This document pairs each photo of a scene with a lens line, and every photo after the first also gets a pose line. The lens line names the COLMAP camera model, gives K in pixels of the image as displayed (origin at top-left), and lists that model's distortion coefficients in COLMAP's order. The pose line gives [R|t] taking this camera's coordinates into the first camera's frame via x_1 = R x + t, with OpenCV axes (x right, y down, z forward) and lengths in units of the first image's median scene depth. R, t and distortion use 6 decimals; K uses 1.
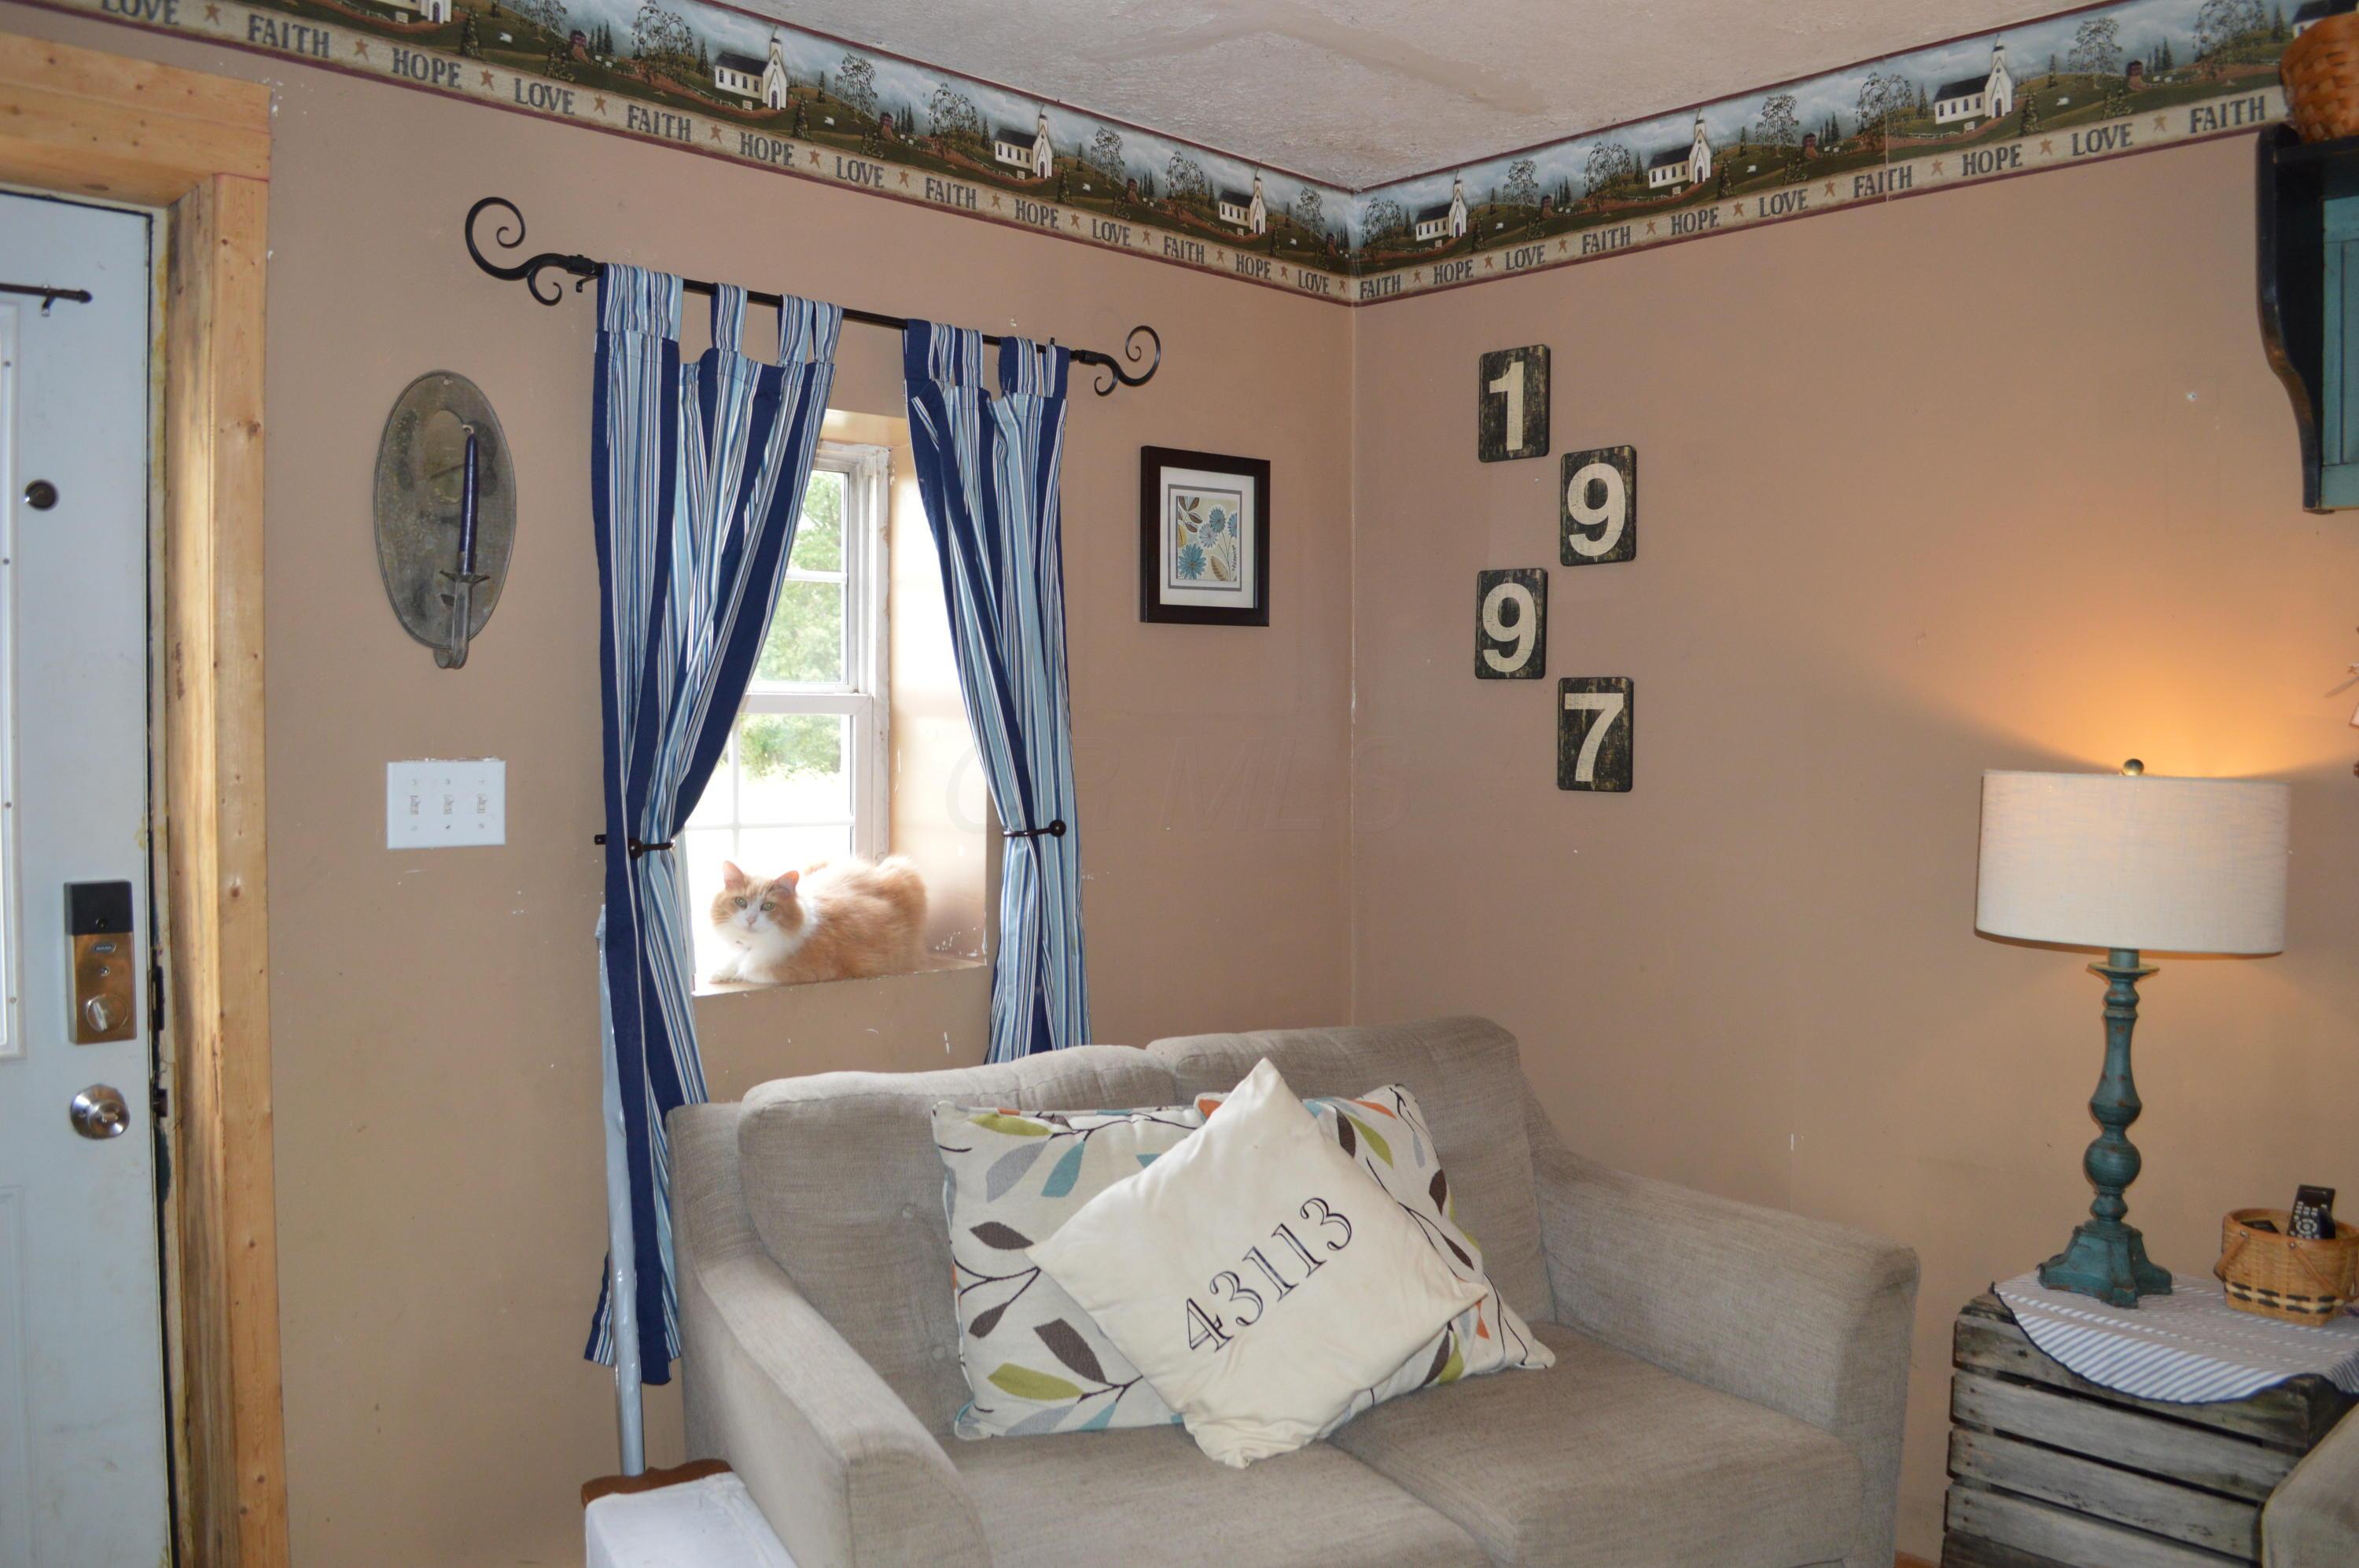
lens RADIAL K [[1882.6, 0, 1189.1], [0, 1882.6, 799.5], [0, 0, 1]] dist [-0.082801, 0.011771]
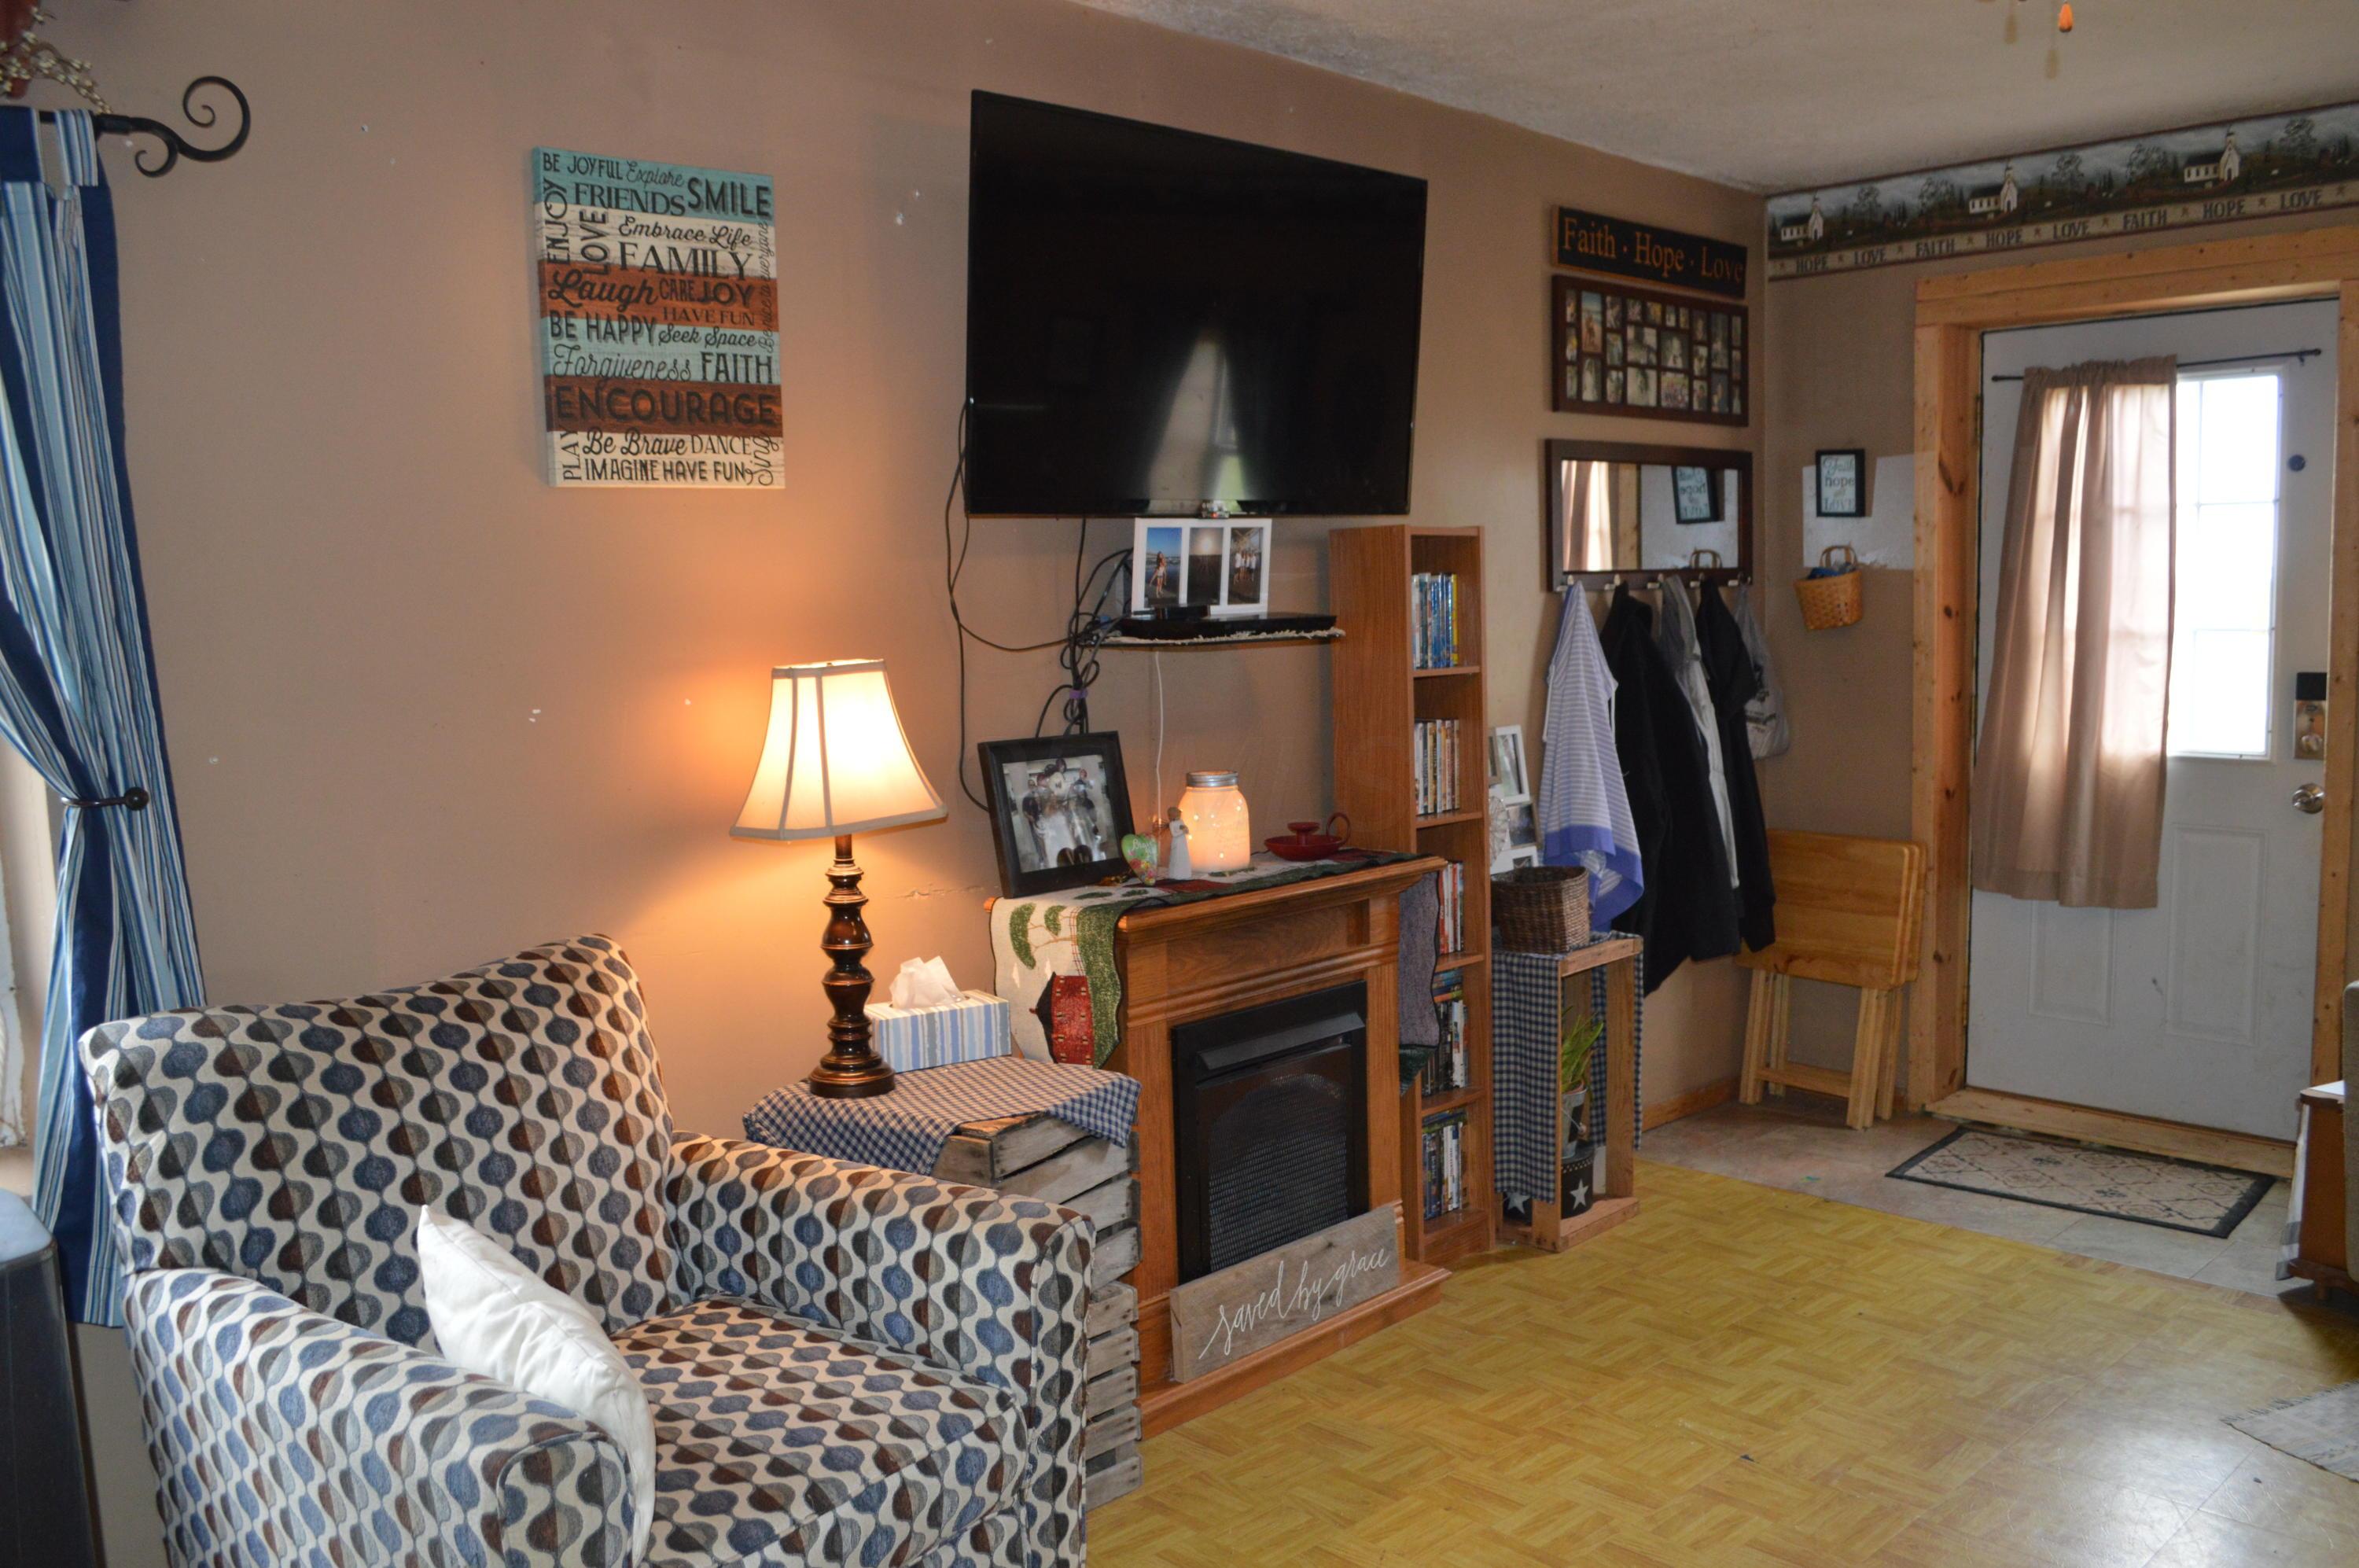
lens RADIAL K [[1882.6, 0, 1194.7], [0, 1882.6, 805.1], [0, 0, 1]] dist [-0.082801, 0.011771]
pose [[-0.010251, 0.105147, -0.994404, 1.037269], [-0.019963, 0.994236, 0.105335, 0.005727], [0.999748, 0.020932, -0.008093, -0.087555]]
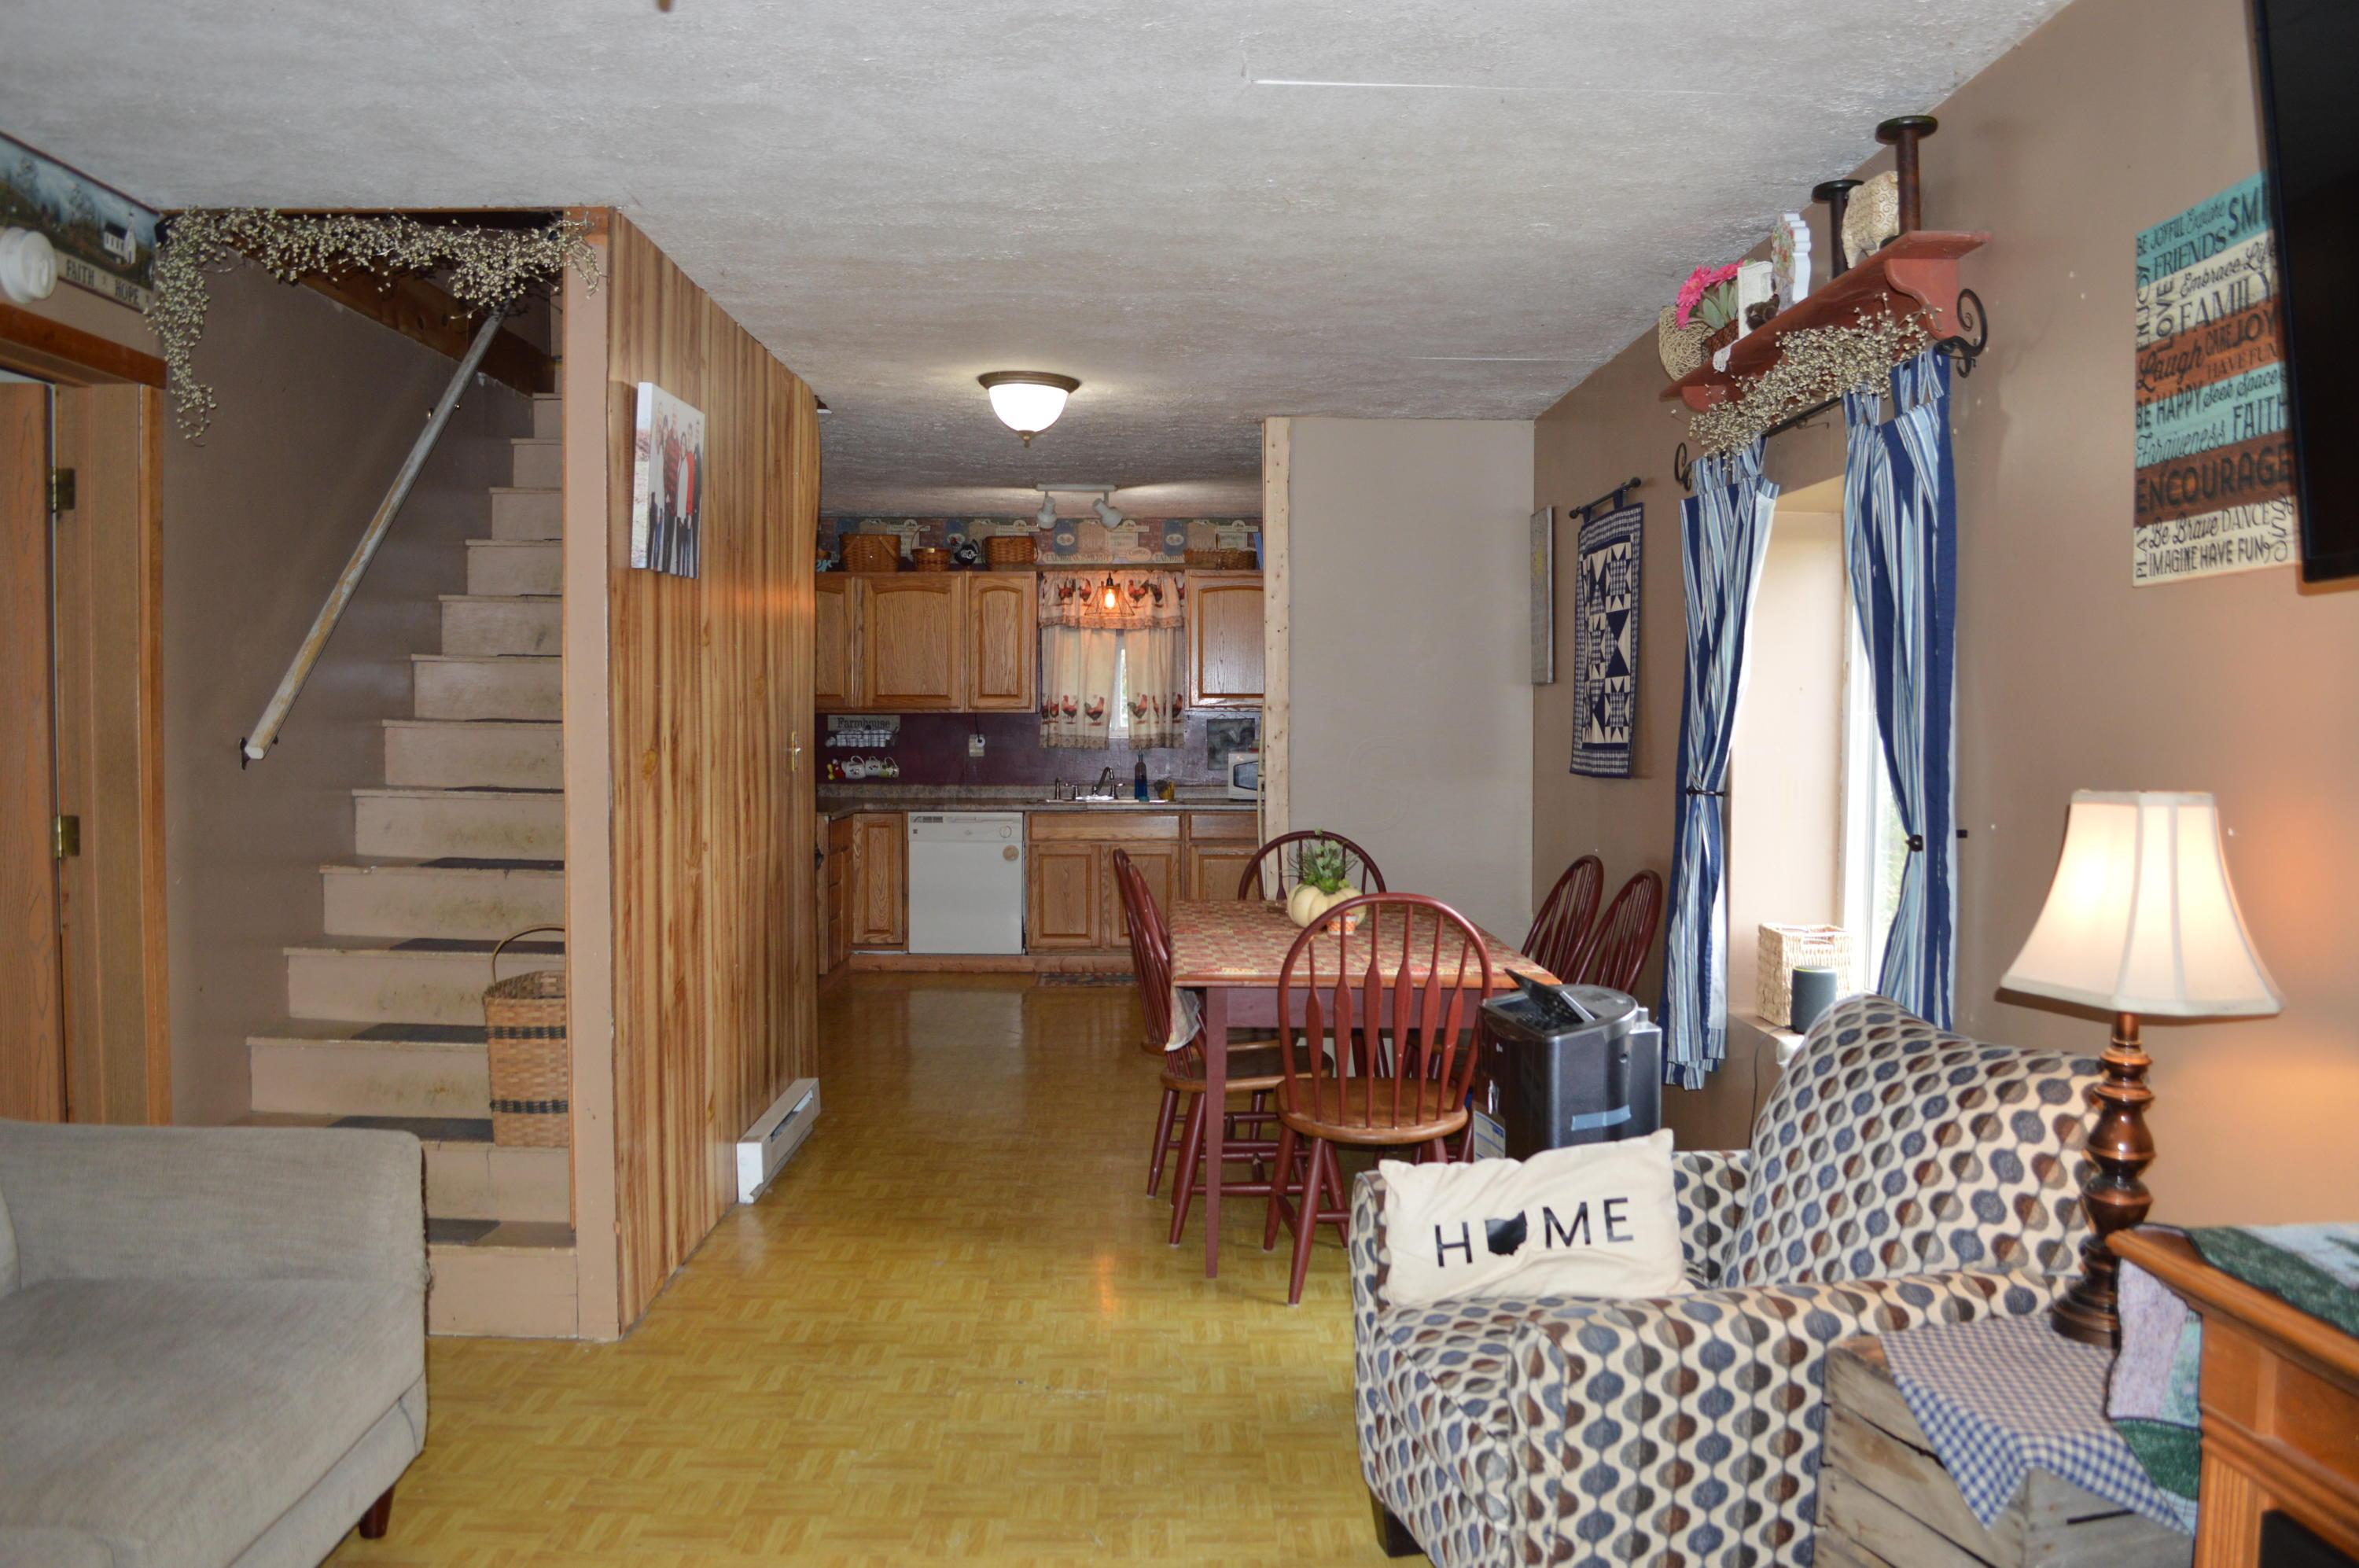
lens RADIAL K [[1882.6, 0, 1212.6], [0, 1882.6, 798.9], [0, 0, 1]] dist [-0.082801, 0.011771]
pose [[-0.736964, -0.043547, 0.674528, -0.193945], [0.015660, 0.996555, 0.081447, -0.026329], [-0.675751, 0.070587, -0.733743, 0.537211]]
